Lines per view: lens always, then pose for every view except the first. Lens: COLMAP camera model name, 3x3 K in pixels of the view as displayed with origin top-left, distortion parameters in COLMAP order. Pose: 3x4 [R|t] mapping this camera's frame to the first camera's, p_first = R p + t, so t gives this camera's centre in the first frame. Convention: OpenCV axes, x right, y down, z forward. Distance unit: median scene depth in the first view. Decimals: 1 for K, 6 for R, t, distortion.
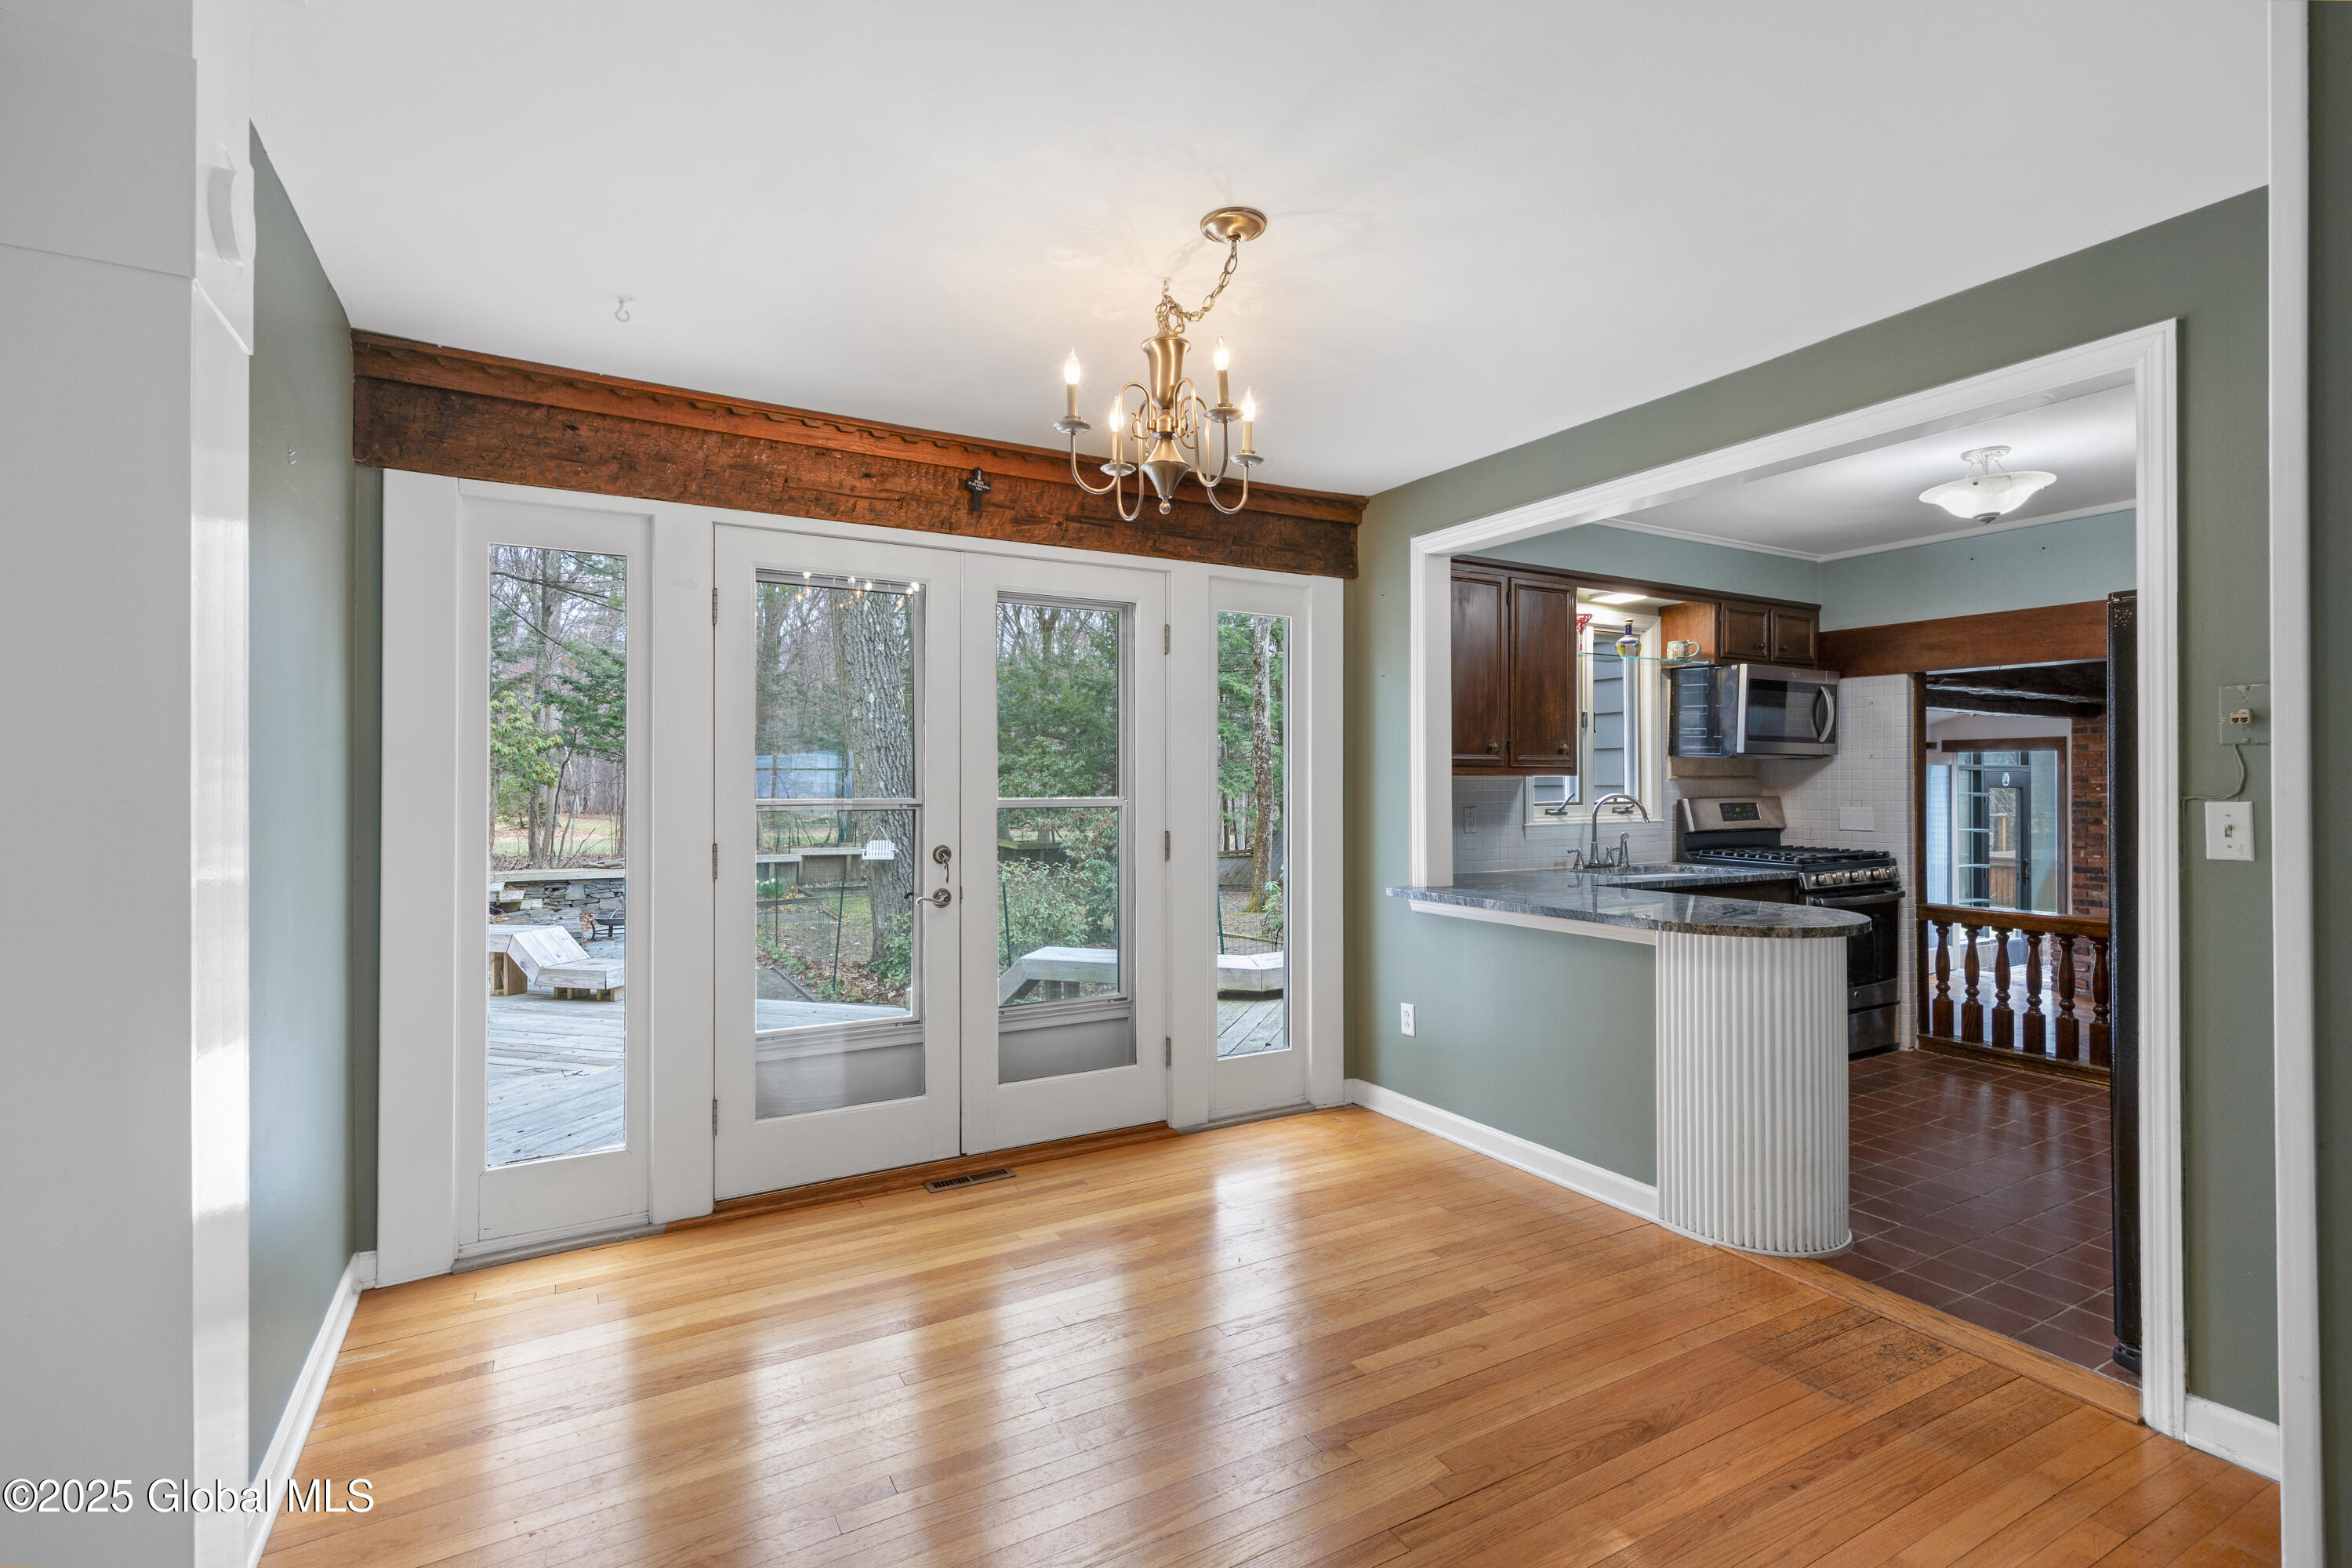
lens RADIAL K [[1068.8, 0, 1187.8], [0, 1068.8, 761.3], [0, 0, 1]] dist [-0.001682, 0.000860]
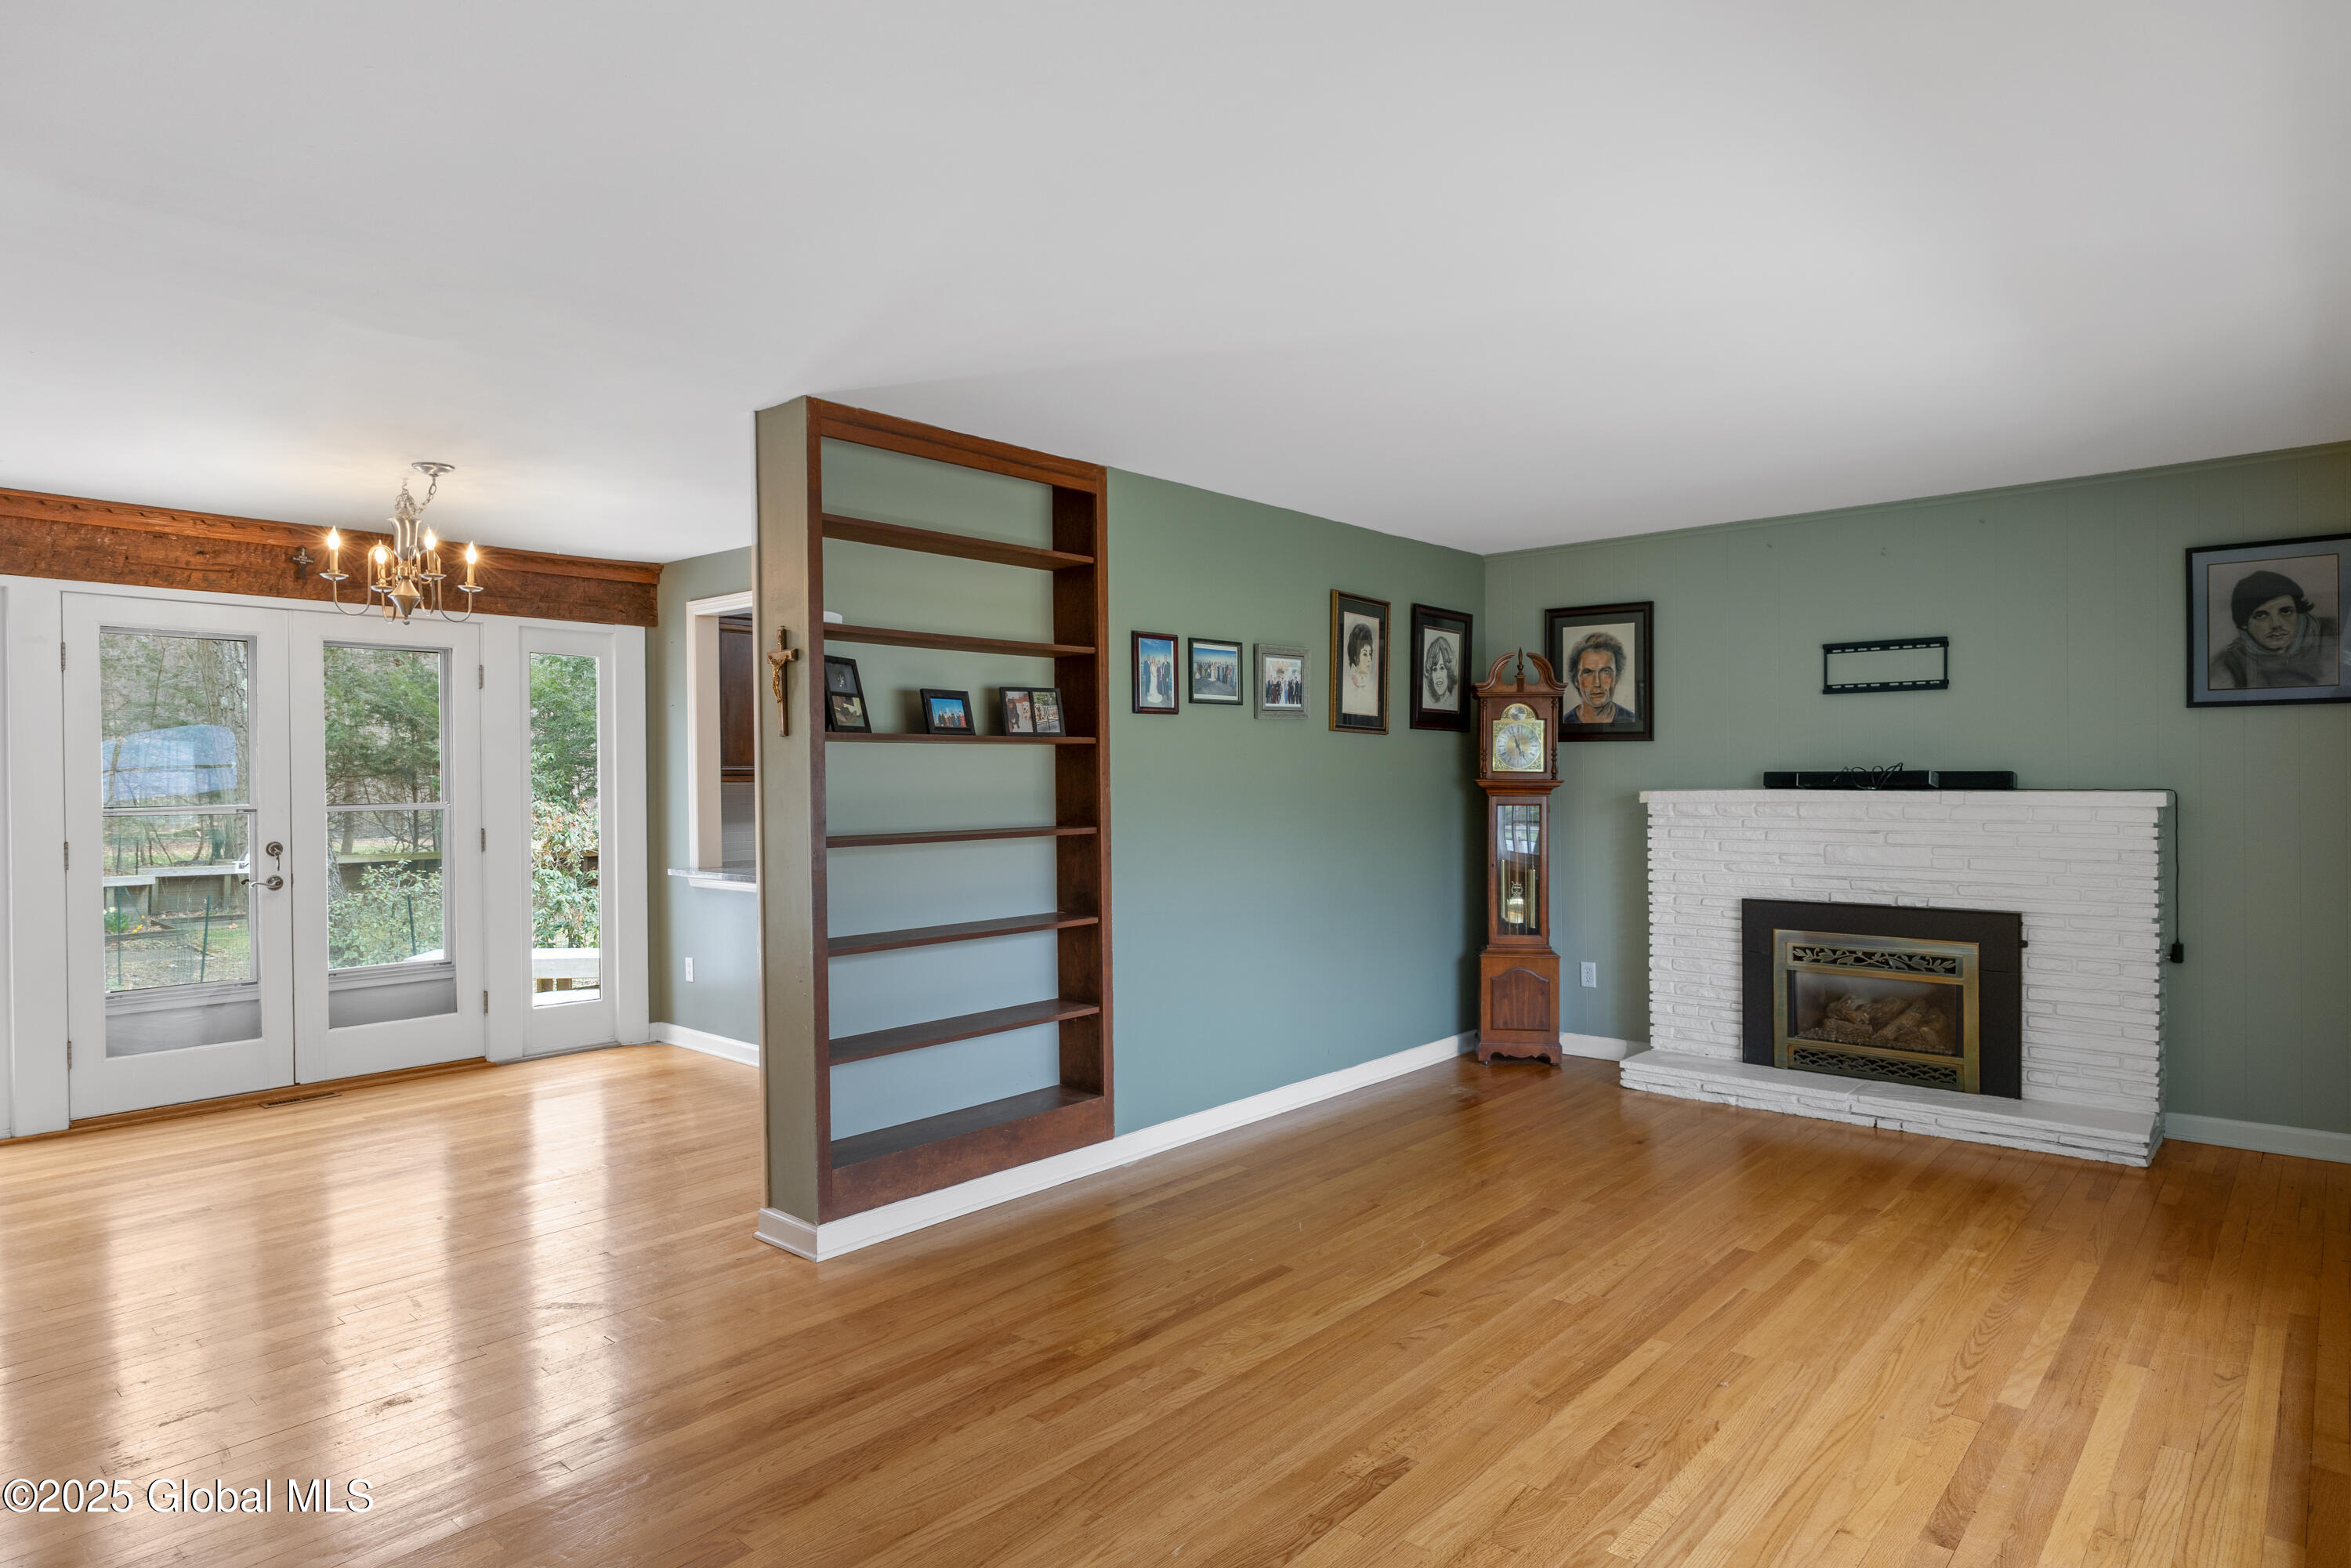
lens RADIAL K [[1297.3, 0, 1130.6], [0, 1297.3, 777.9], [0, 0, 1]] dist [-0.013457, -0.000117]
pose [[0.955028, -0.004511, 0.296480, 0.193185], [-0.001764, 0.999780, 0.020893, -0.020719], [-0.296509, -0.020477, 0.954811, -0.511504]]
